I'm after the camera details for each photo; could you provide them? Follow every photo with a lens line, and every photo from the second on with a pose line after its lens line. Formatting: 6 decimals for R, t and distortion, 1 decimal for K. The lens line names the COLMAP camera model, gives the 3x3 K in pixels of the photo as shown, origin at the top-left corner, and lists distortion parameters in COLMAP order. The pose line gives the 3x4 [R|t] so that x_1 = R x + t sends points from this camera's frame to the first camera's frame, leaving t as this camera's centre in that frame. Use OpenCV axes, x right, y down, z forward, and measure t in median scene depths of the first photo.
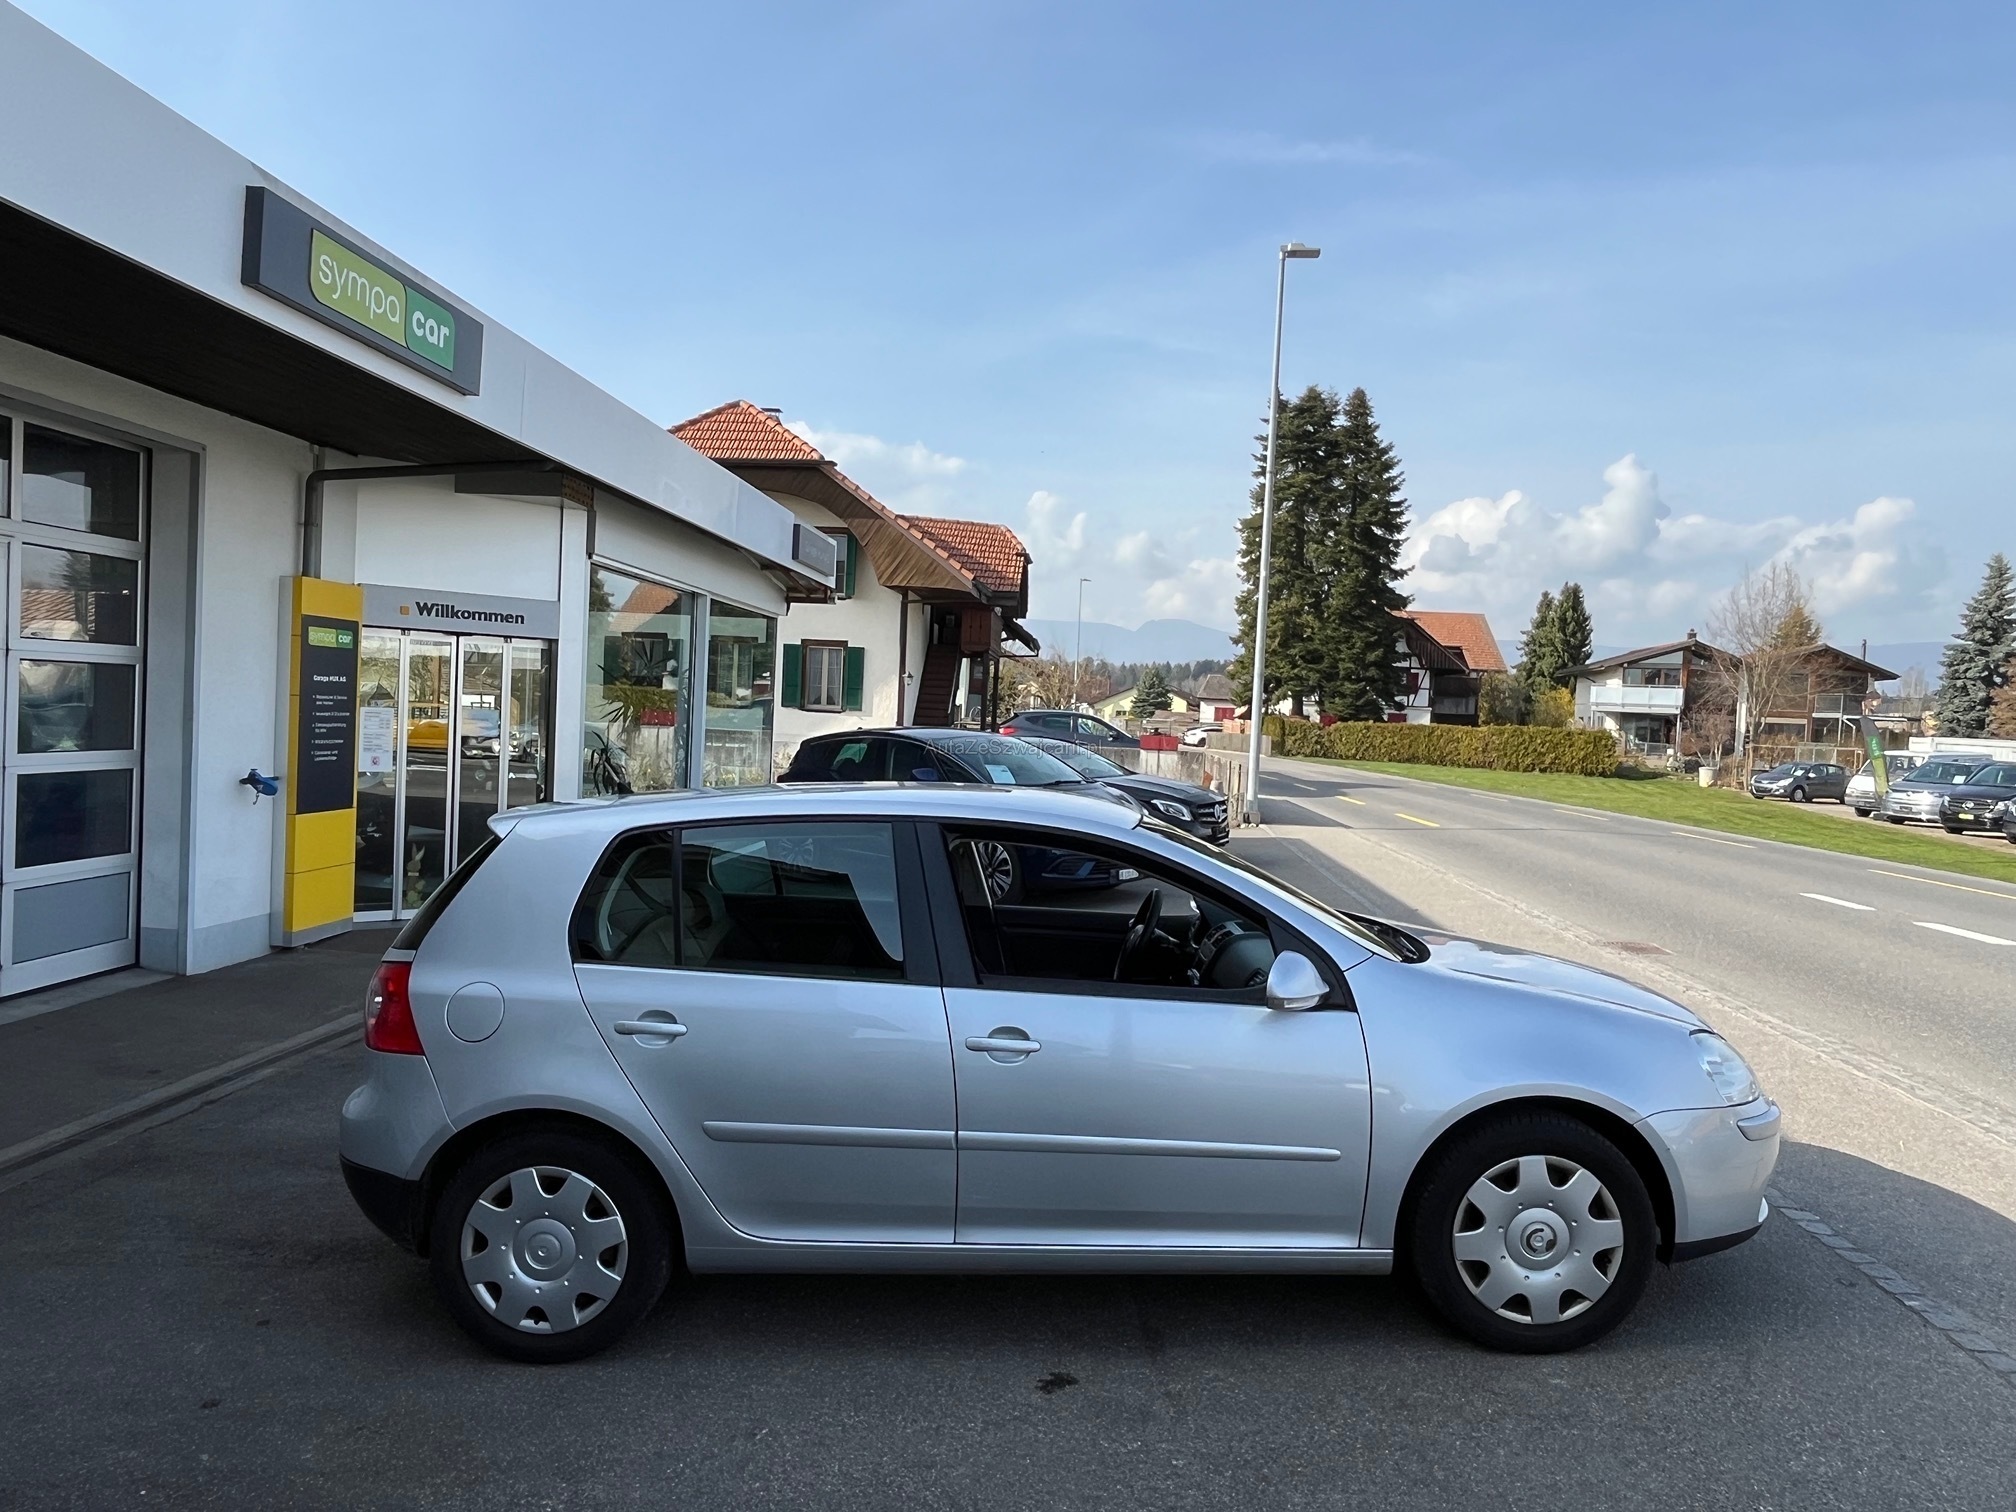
lens RADIAL K [[1351.3, 0, 1023.0], [0, 1351.3, 764.6], [0, 0, 1]] dist [-0.000424, -0.001416]
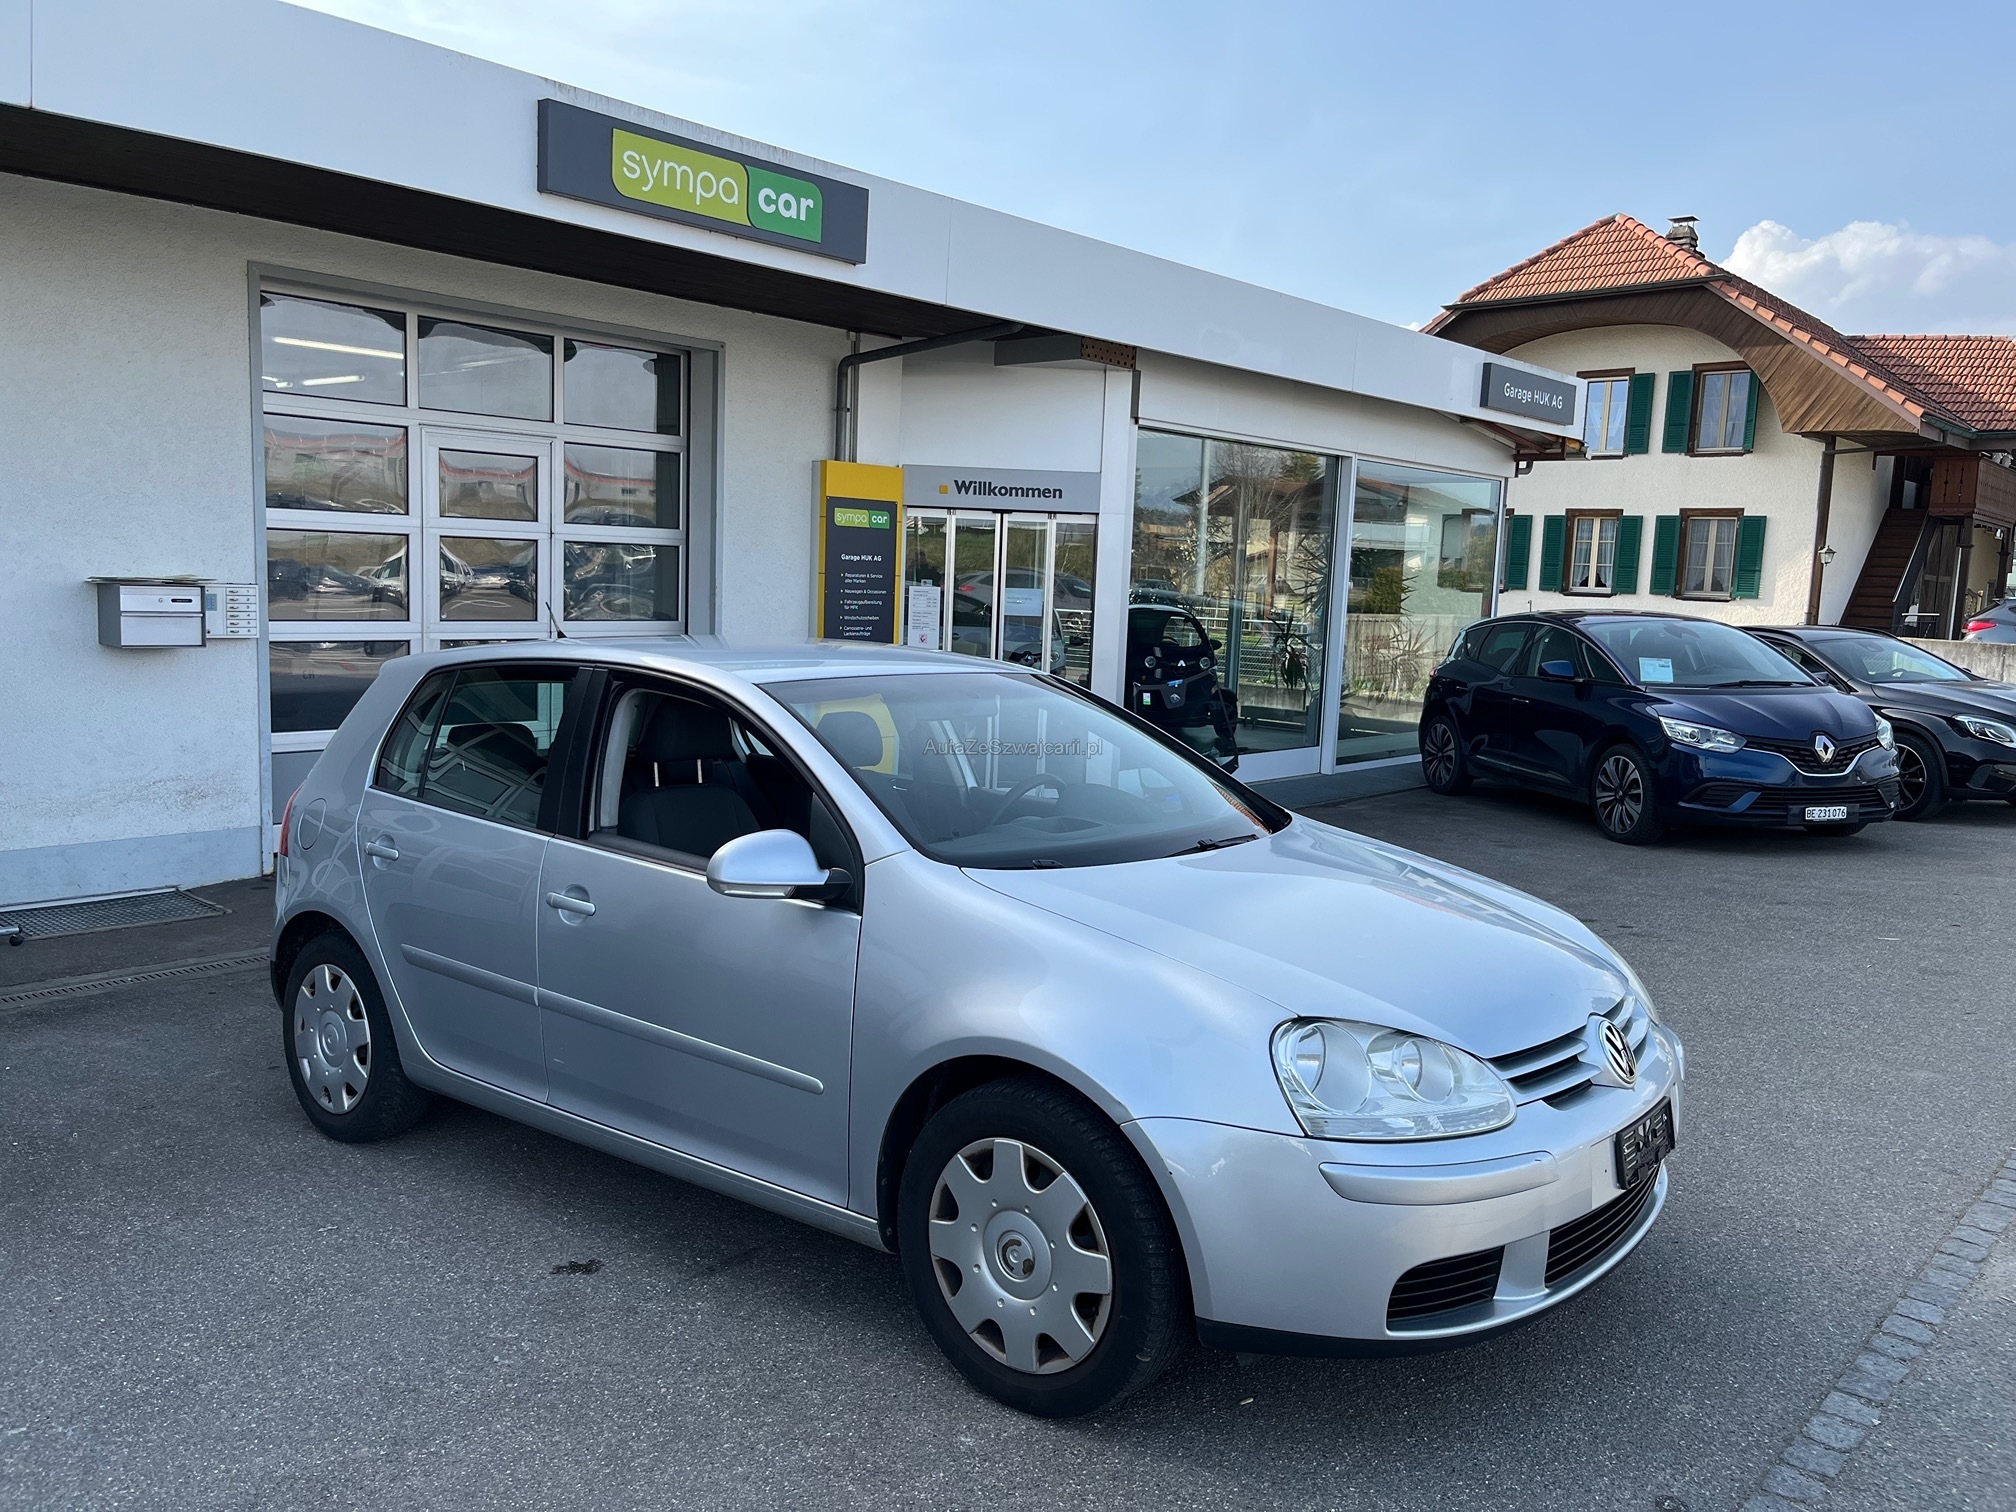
lens RADIAL K [[1527.5, 0, 1018.0], [0, 1527.5, 755.6], [0, 0, 1]] dist [0.066381, -0.102495]
pose [[0.787447, 0.058010, -0.613647, 0.334523], [-0.023387, 0.997657, 0.064300, 0.011174], [0.615939, -0.036281, 0.786958, 0.136398]]
